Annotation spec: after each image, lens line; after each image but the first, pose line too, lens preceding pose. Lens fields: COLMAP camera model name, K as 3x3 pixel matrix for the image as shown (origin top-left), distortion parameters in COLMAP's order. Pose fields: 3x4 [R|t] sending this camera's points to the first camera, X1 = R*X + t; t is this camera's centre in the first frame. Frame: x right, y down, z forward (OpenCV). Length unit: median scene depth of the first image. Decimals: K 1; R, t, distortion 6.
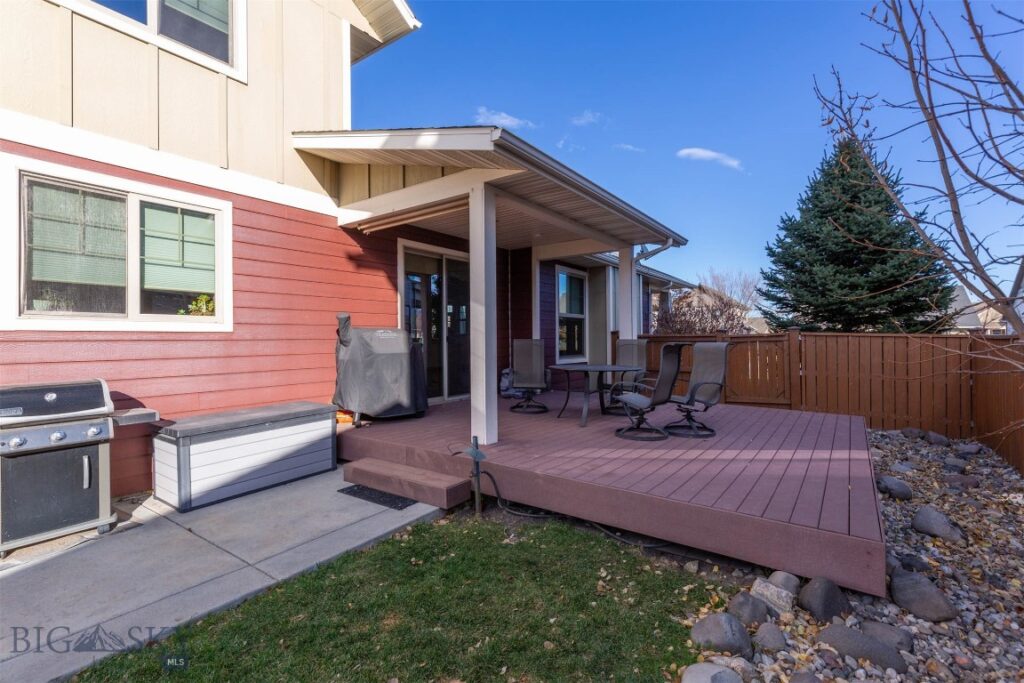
lens RADIAL K [[463.0, 0, 517.5], [0, 463.0, 361.1], [0, 0, 1]] dist [-0.000182, -0.000085]
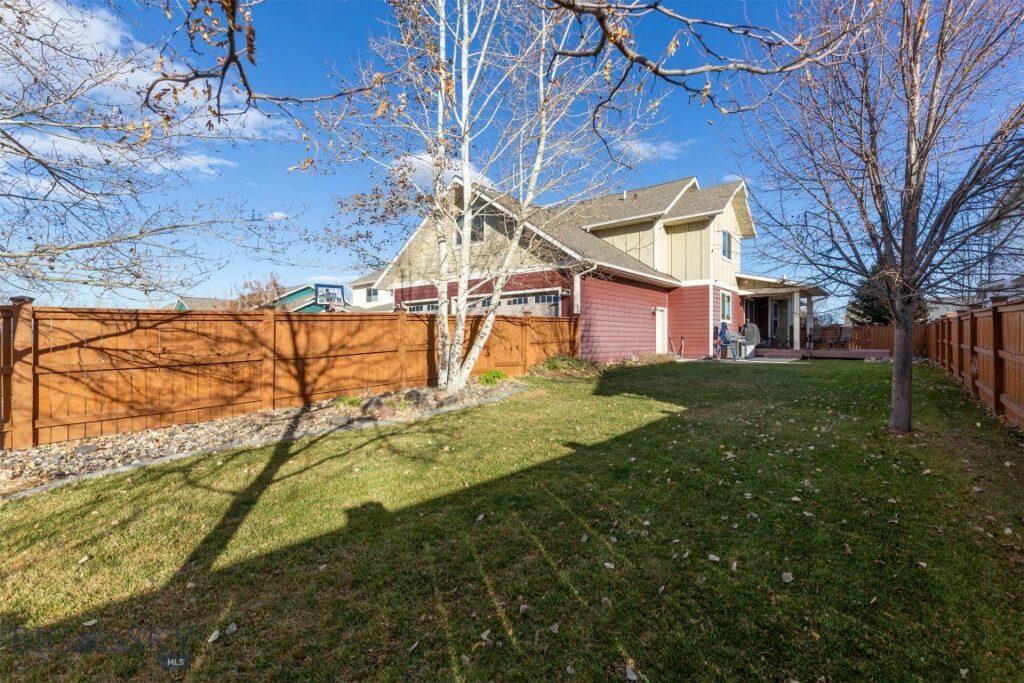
lens RADIAL K [[463.0, 0, 517.5], [0, 463.0, 361.1], [0, 0, 1]] dist [-0.000182, -0.000085]
pose [[0.998888, 0.001279, -0.047128, -1.132161], [-0.001520, 0.999986, -0.005078, 0.136941], [0.047121, 0.005144, 0.998876, -1.547082]]
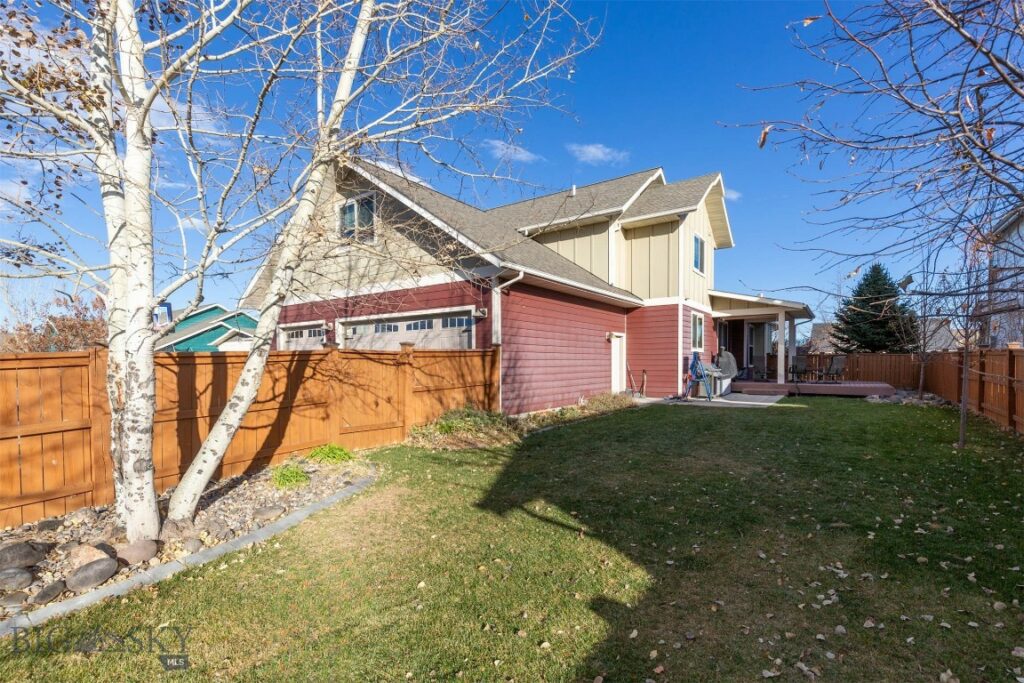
lens RADIAL K [[479.8, 0, 504.3], [0, 479.8, 402.8], [0, 0, 1]] dist [0.000798, 0.000078]
pose [[0.999923, -0.005760, 0.010987, -1.034853], [0.005414, 0.999495, 0.031310, 0.089562], [-0.011162, -0.031249, 0.999449, -1.226836]]
